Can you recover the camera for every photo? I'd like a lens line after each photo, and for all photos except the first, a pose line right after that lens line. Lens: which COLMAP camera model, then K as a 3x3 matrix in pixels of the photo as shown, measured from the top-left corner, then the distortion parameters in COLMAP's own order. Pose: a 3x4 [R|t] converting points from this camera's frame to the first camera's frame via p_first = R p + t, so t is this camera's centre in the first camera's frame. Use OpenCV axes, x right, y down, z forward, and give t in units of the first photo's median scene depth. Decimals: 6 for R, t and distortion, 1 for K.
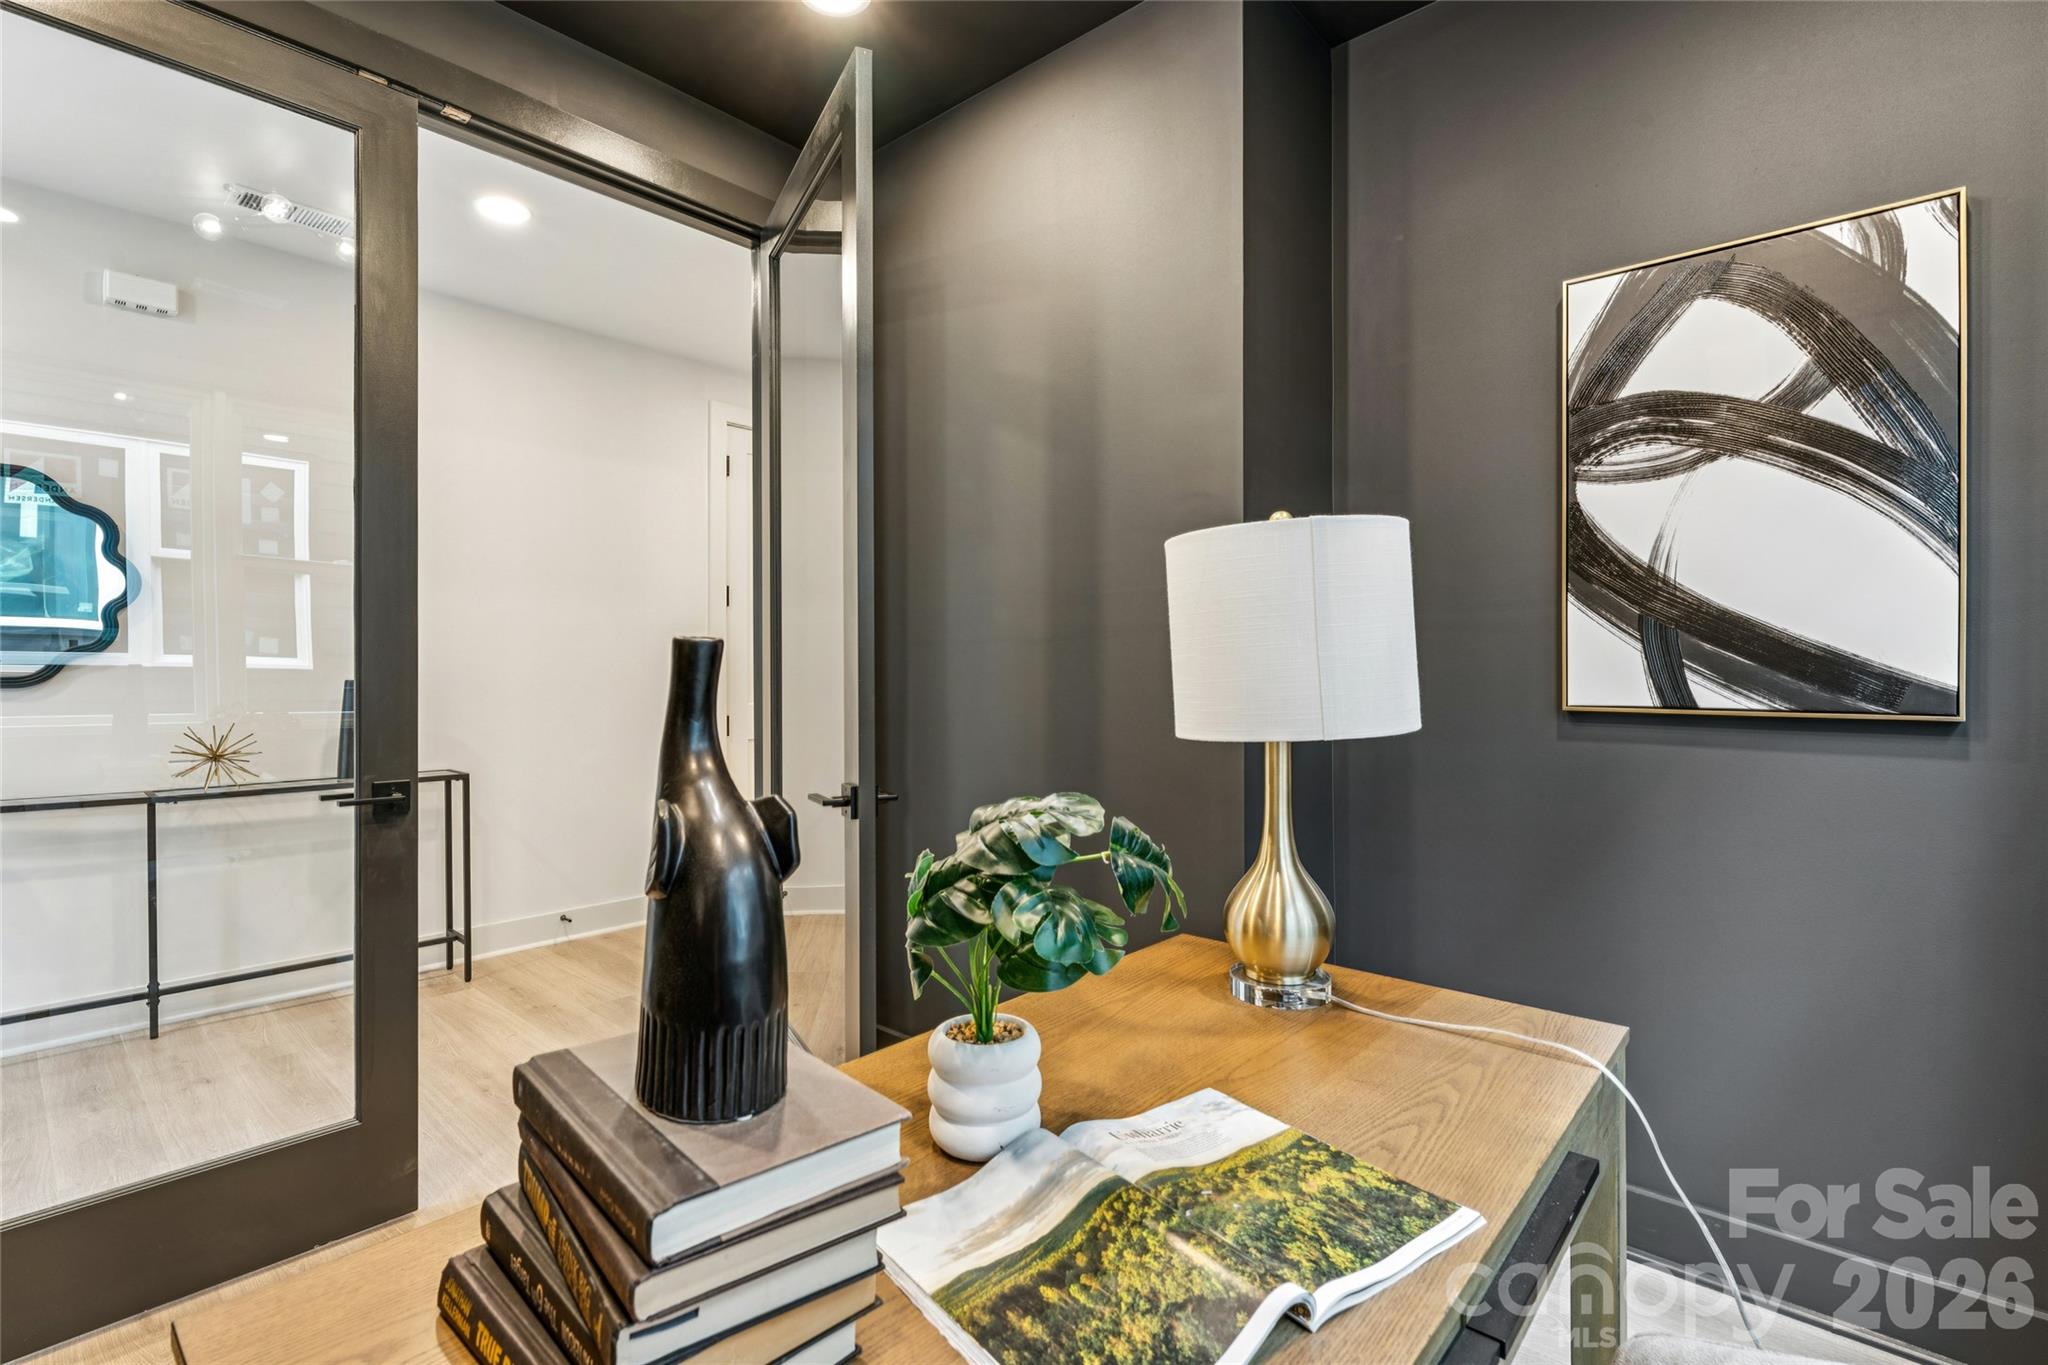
lens RADIAL K [[935.4, 0, 1022.2], [0, 935.4, 687.4], [0, 0, 1]] dist [-0.000501, 0.001598]
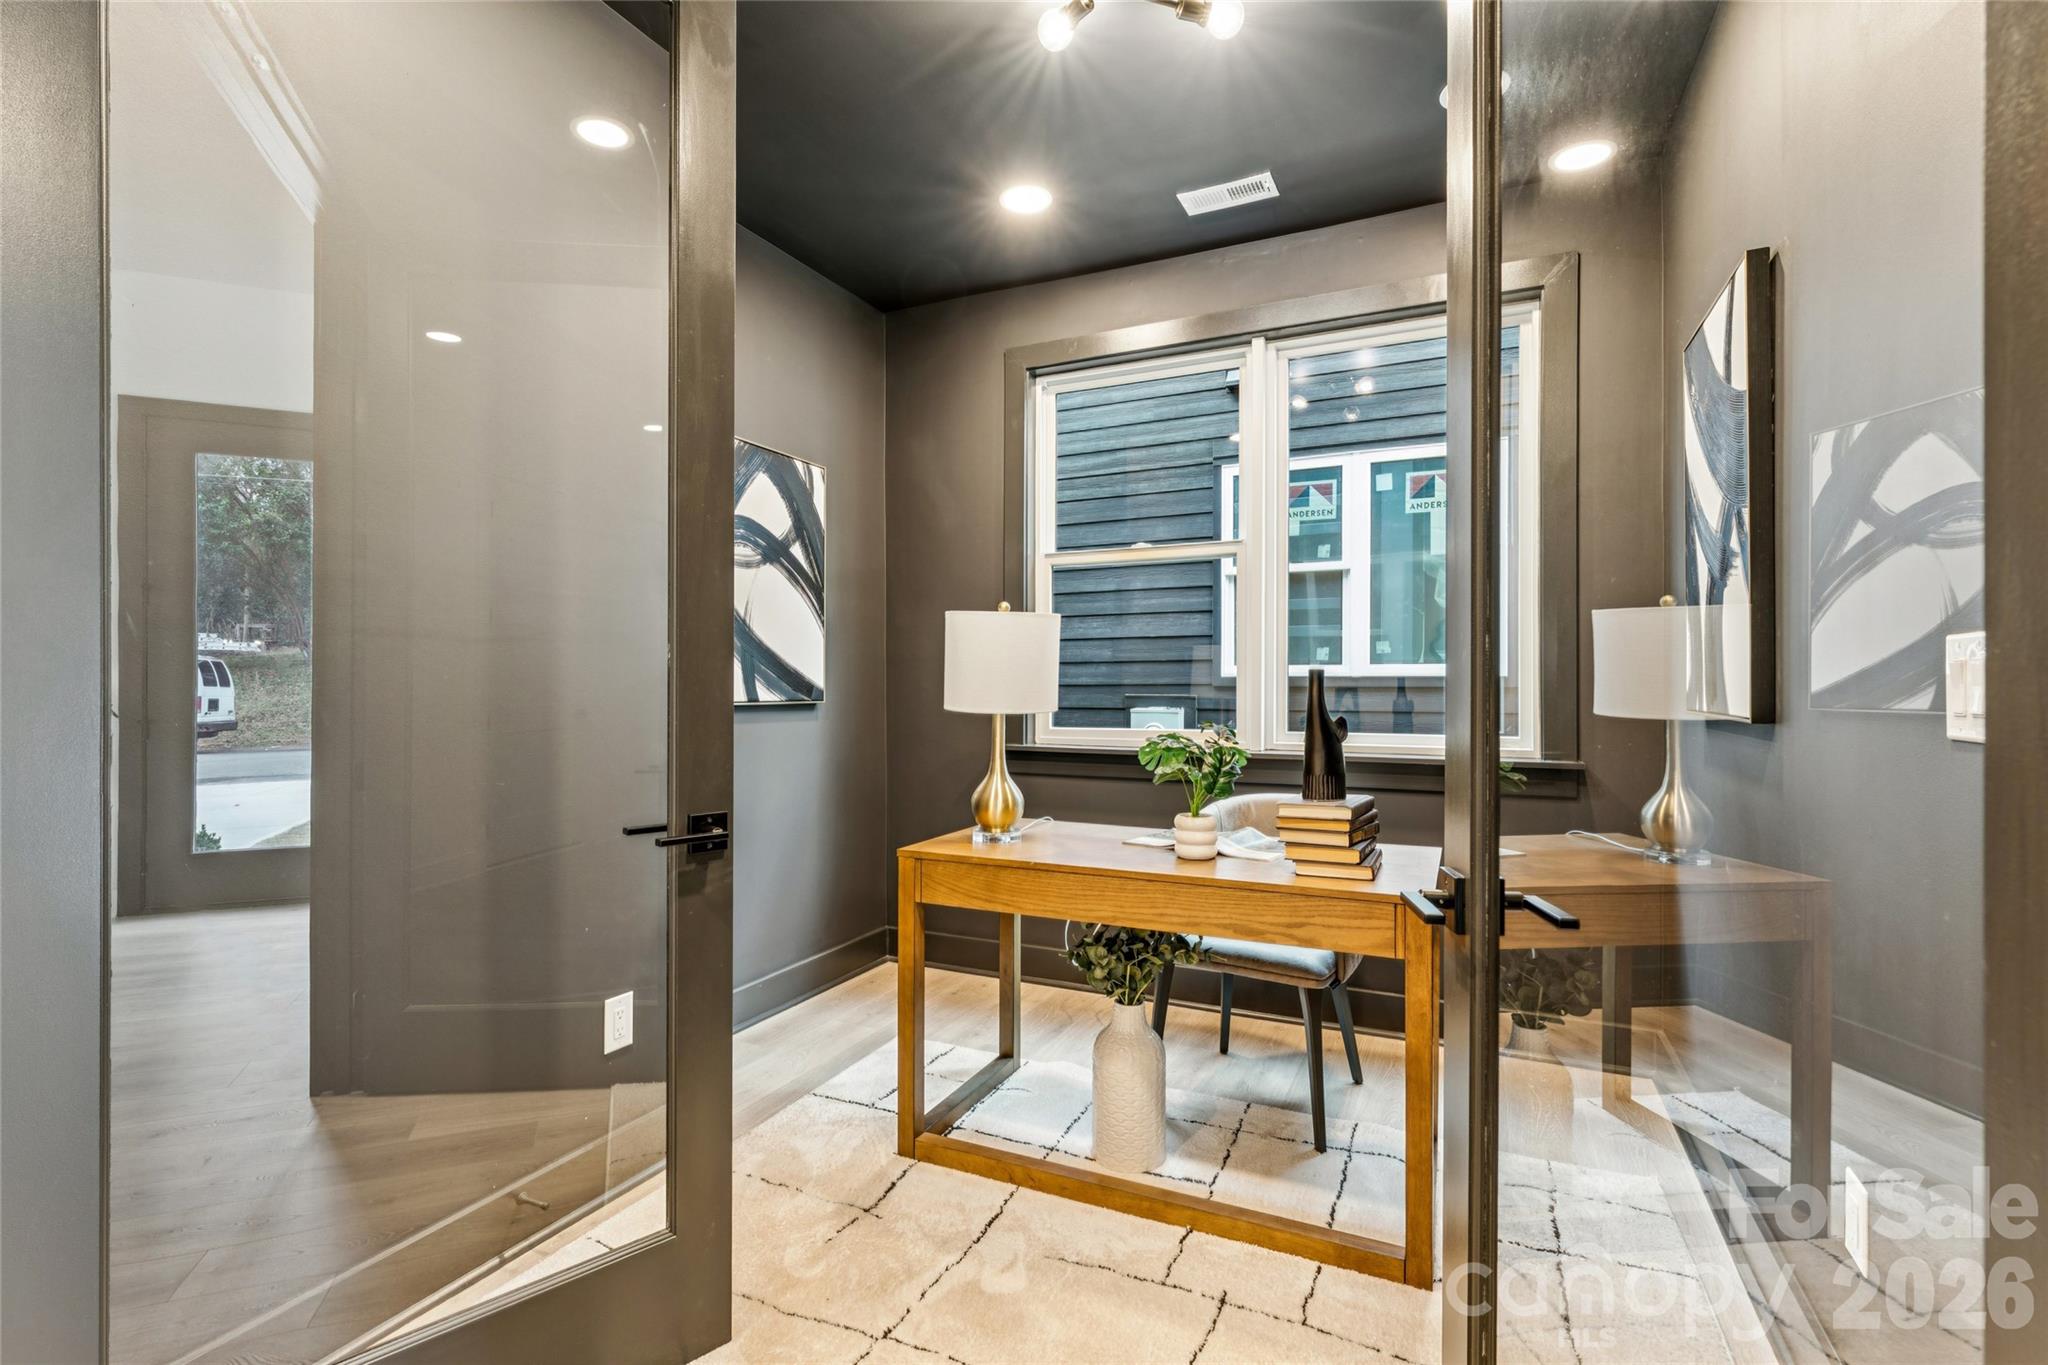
lens RADIAL K [[935.4, 0, 1023.3], [0, 935.4, 684.4], [0, 0, 1]] dist [-0.000501, 0.001598]
pose [[-0.219634, 0.002732, 0.975579, -1.210063], [0.006367, 0.999979, -0.001367, -0.004072], [-0.975562, 0.005911, -0.219646, 0.965271]]
